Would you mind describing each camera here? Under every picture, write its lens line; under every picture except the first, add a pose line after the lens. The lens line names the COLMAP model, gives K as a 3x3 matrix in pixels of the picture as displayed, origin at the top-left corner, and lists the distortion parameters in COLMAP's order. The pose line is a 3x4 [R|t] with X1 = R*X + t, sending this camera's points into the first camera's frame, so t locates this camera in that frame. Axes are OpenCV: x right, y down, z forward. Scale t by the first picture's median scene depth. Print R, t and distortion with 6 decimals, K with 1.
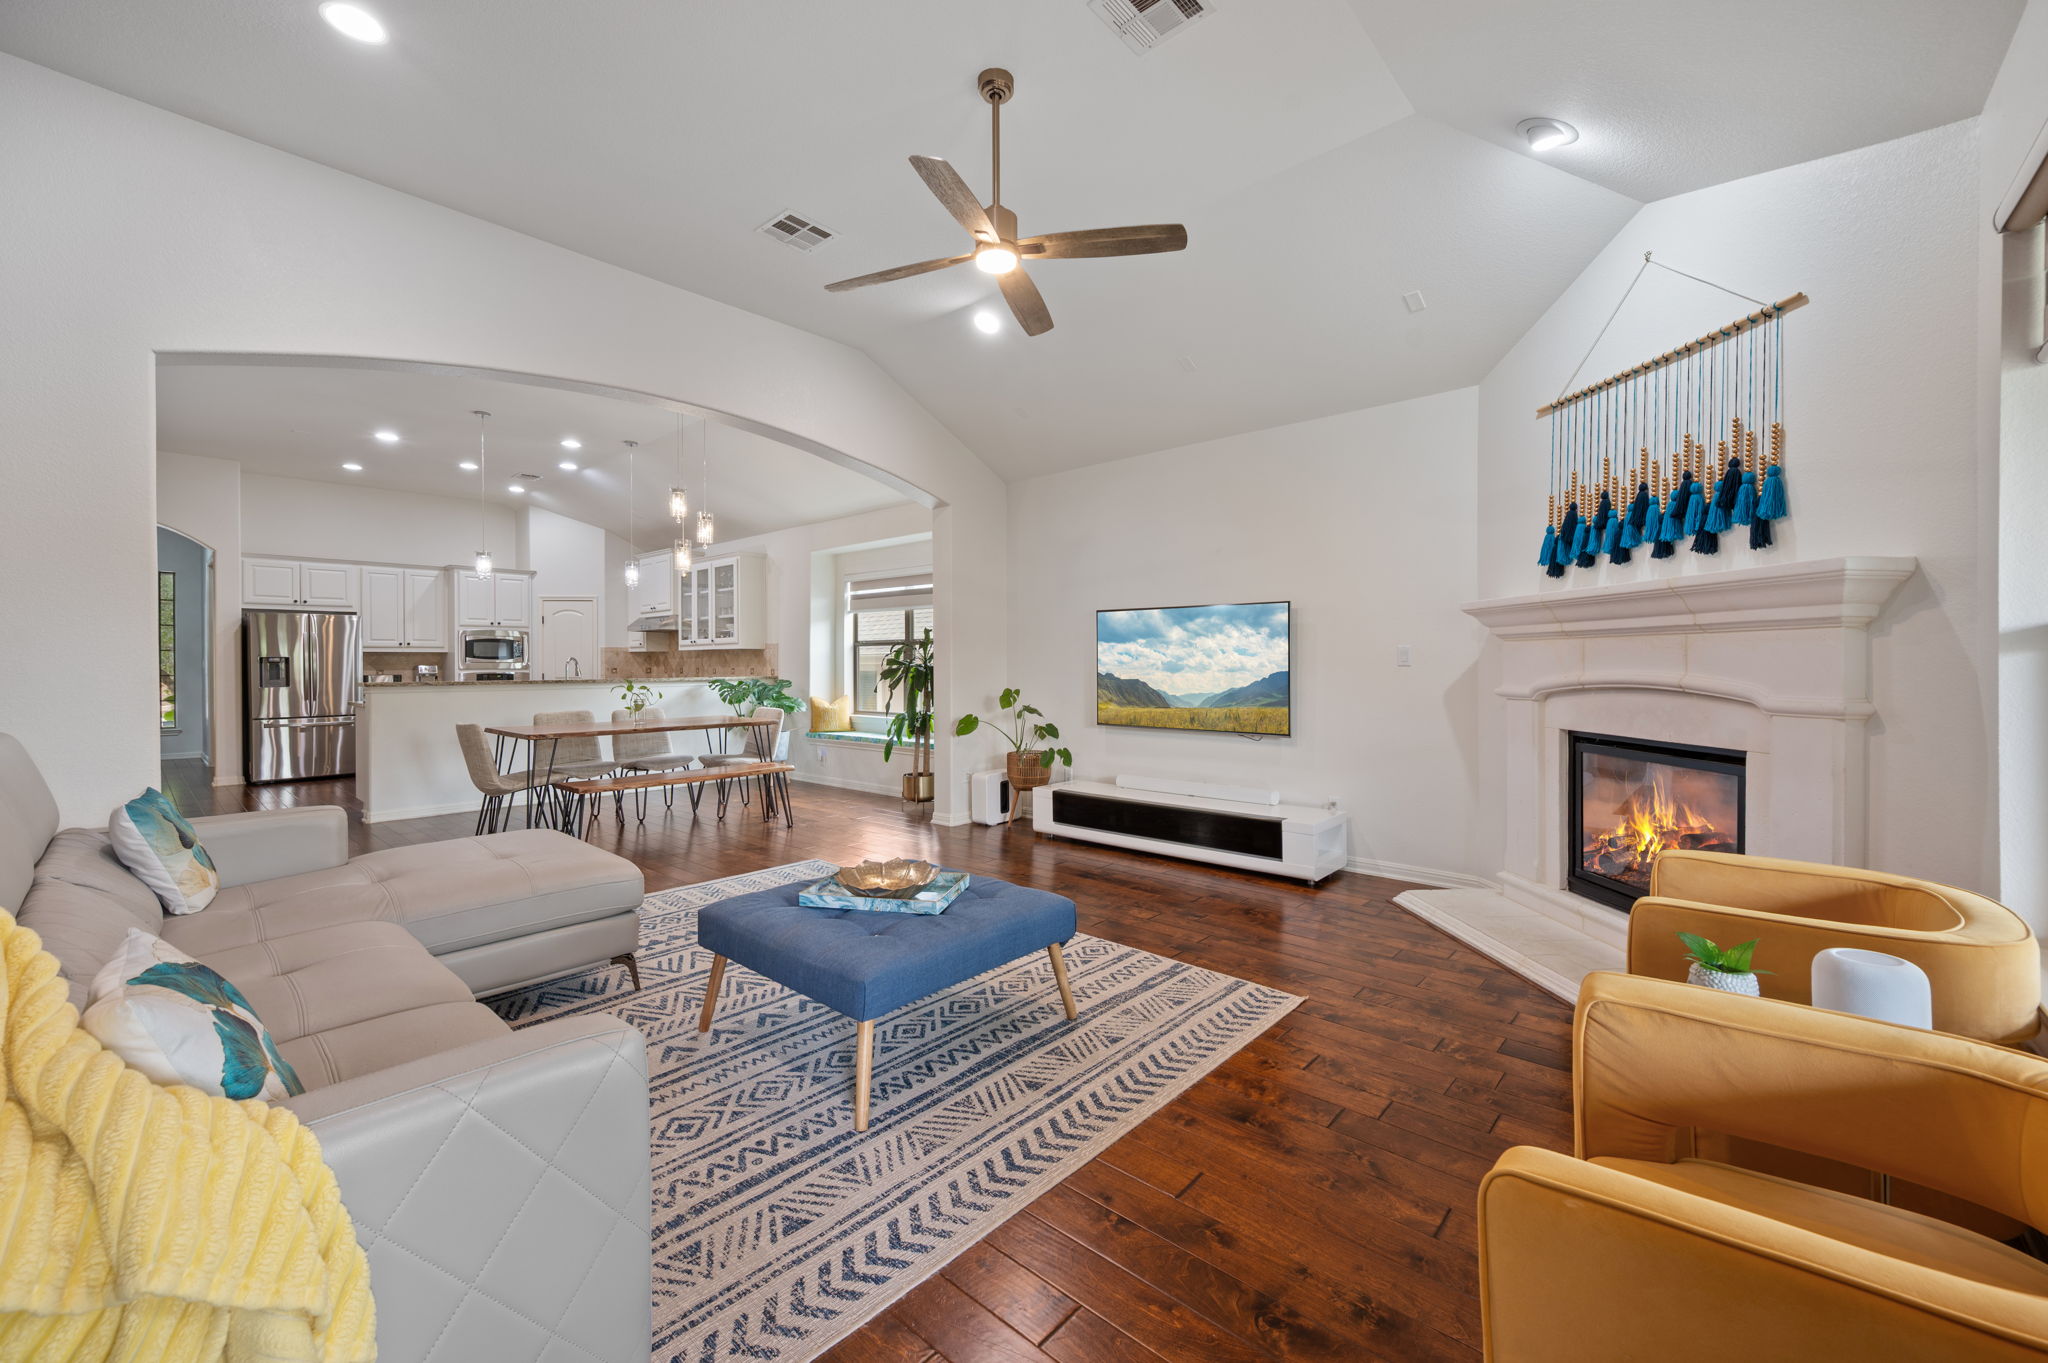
lens RADIAL K [[815.2, 0, 1033.4], [0, 815.2, 674.3], [0, 0, 1]] dist [0.000887, 0.000075]
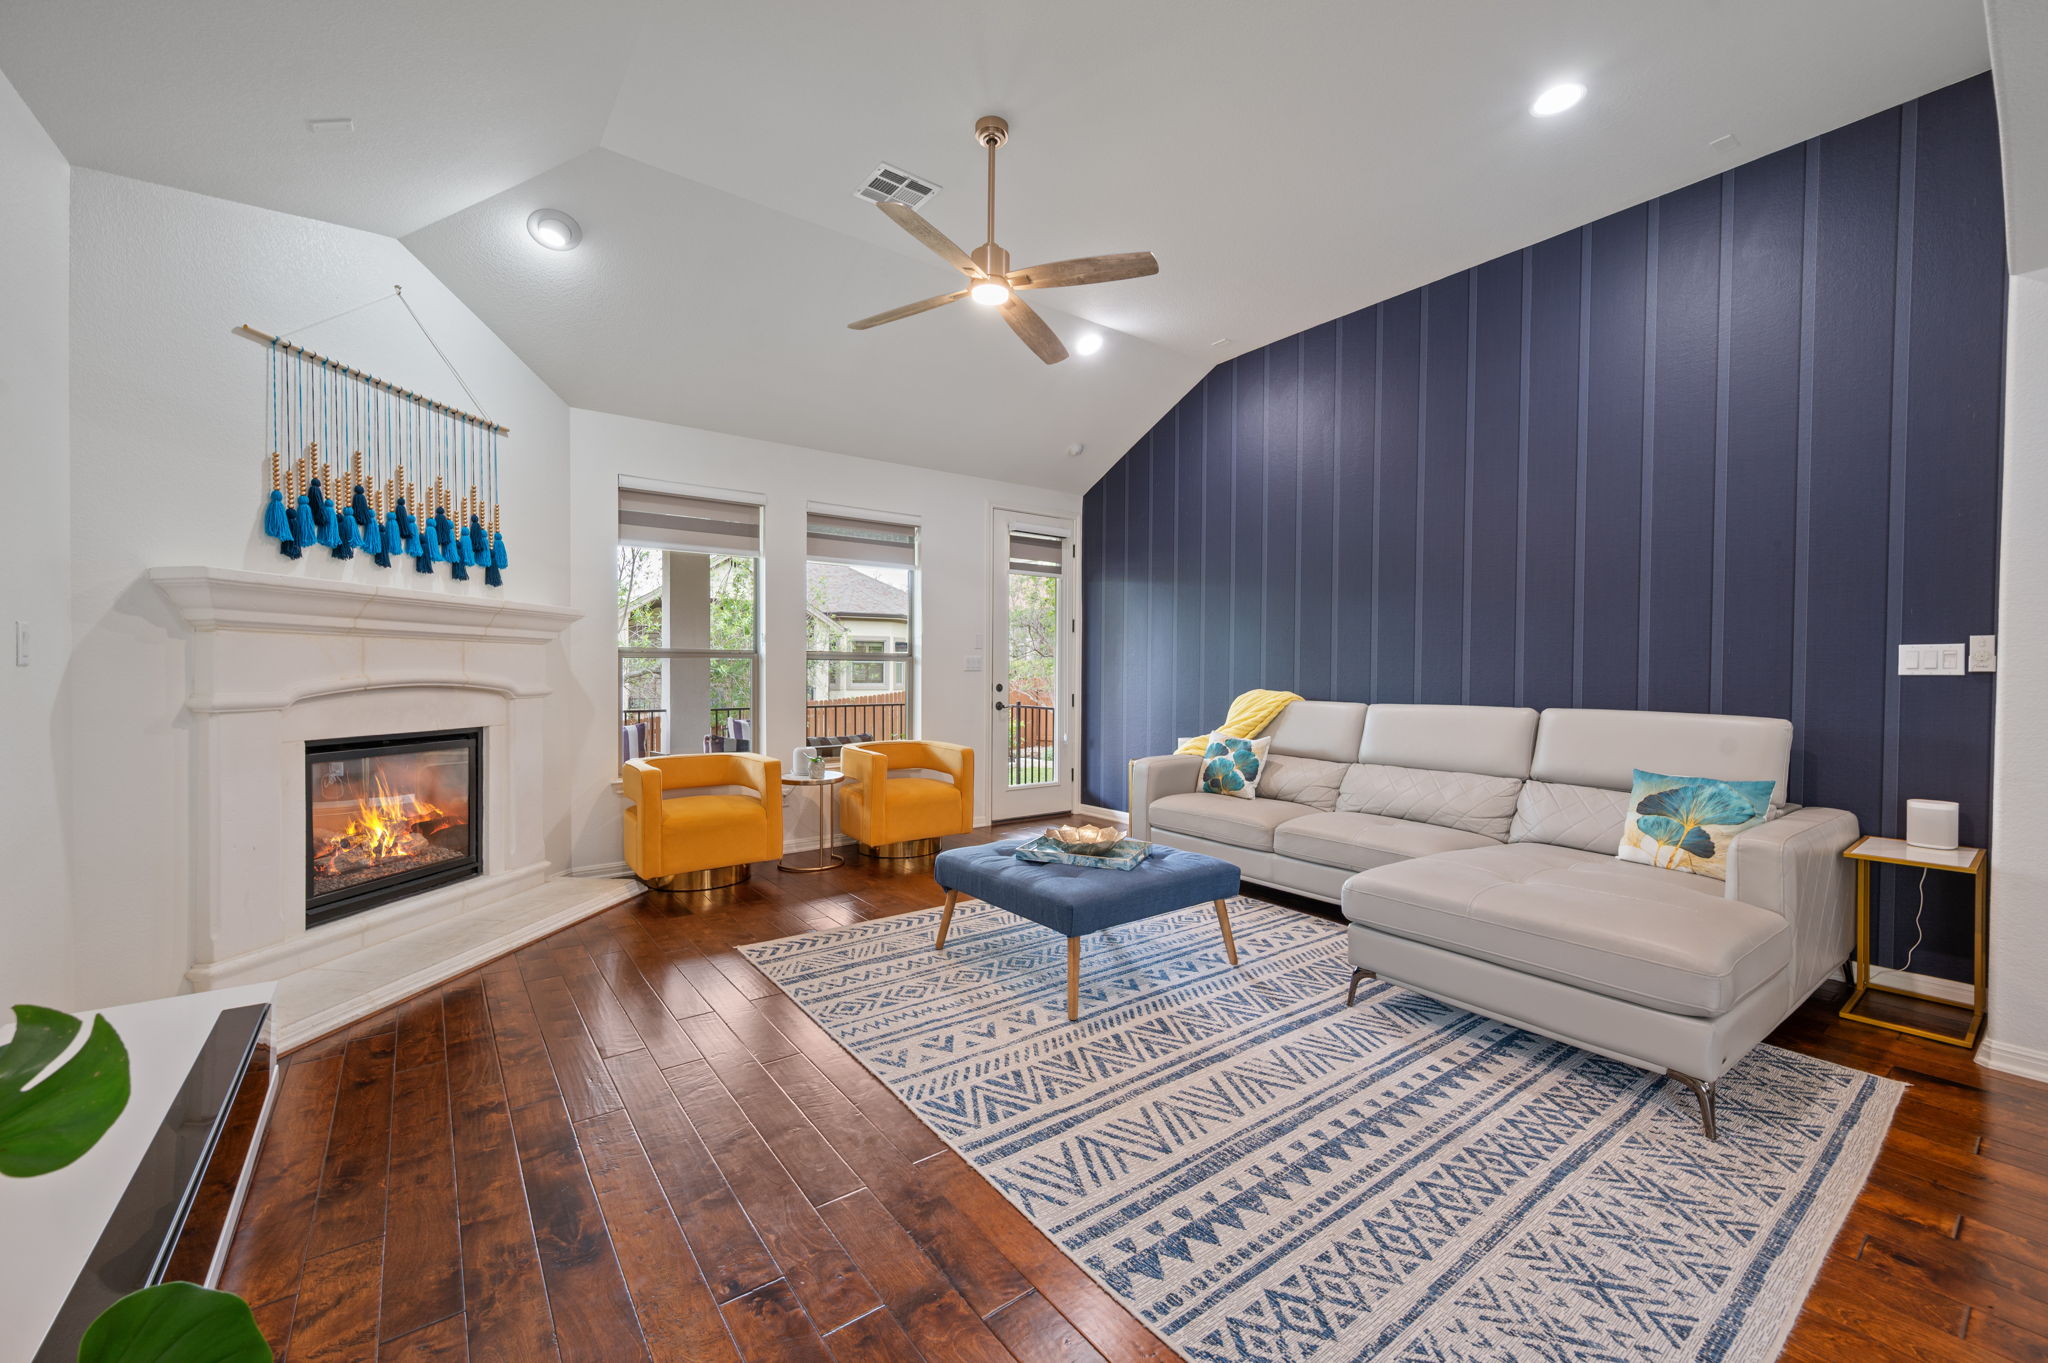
lens RADIAL K [[815.2, 0, 1027.9], [0, 815.2, 680.4], [0, 0, 1]] dist [0.000887, 0.000075]
pose [[-0.981174, -0.004613, 0.193073, -0.255001], [-0.000015, 0.999717, 0.023808, -0.014778], [-0.193128, 0.023357, -0.980895, 1.716309]]
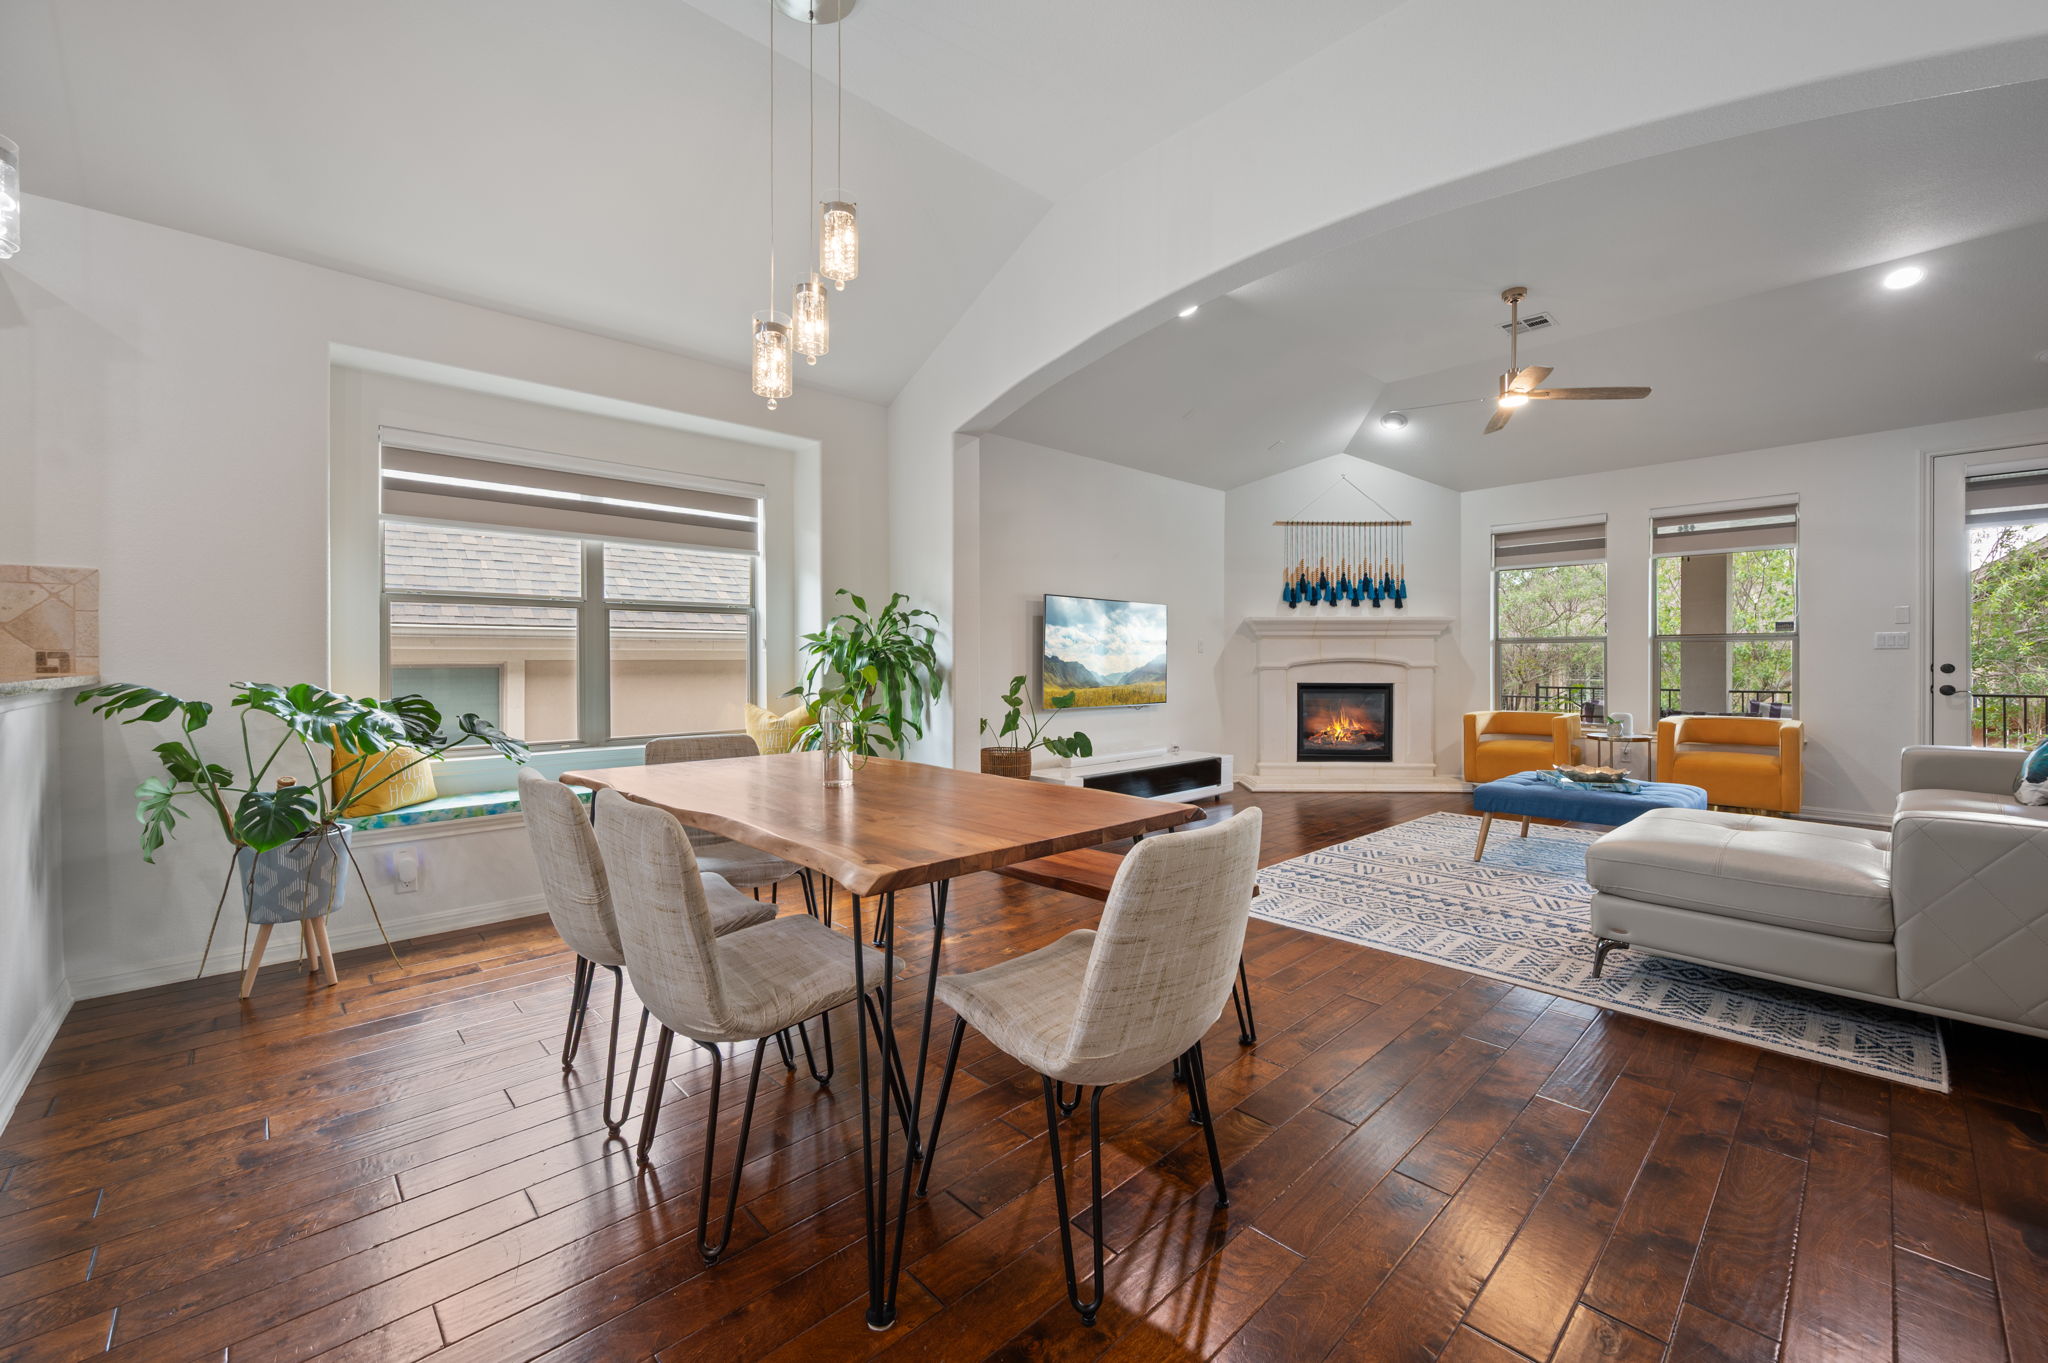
lens RADIAL K [[815.2, 0, 1018.7], [0, 815.2, 666.2], [0, 0, 1]] dist [0.000887, 0.000075]
pose [[0.089597, -0.004121, 0.995970, -1.486428], [0.014782, 0.999887, 0.002807, 0.009933], [-0.995868, 0.014471, 0.089648, 1.544449]]
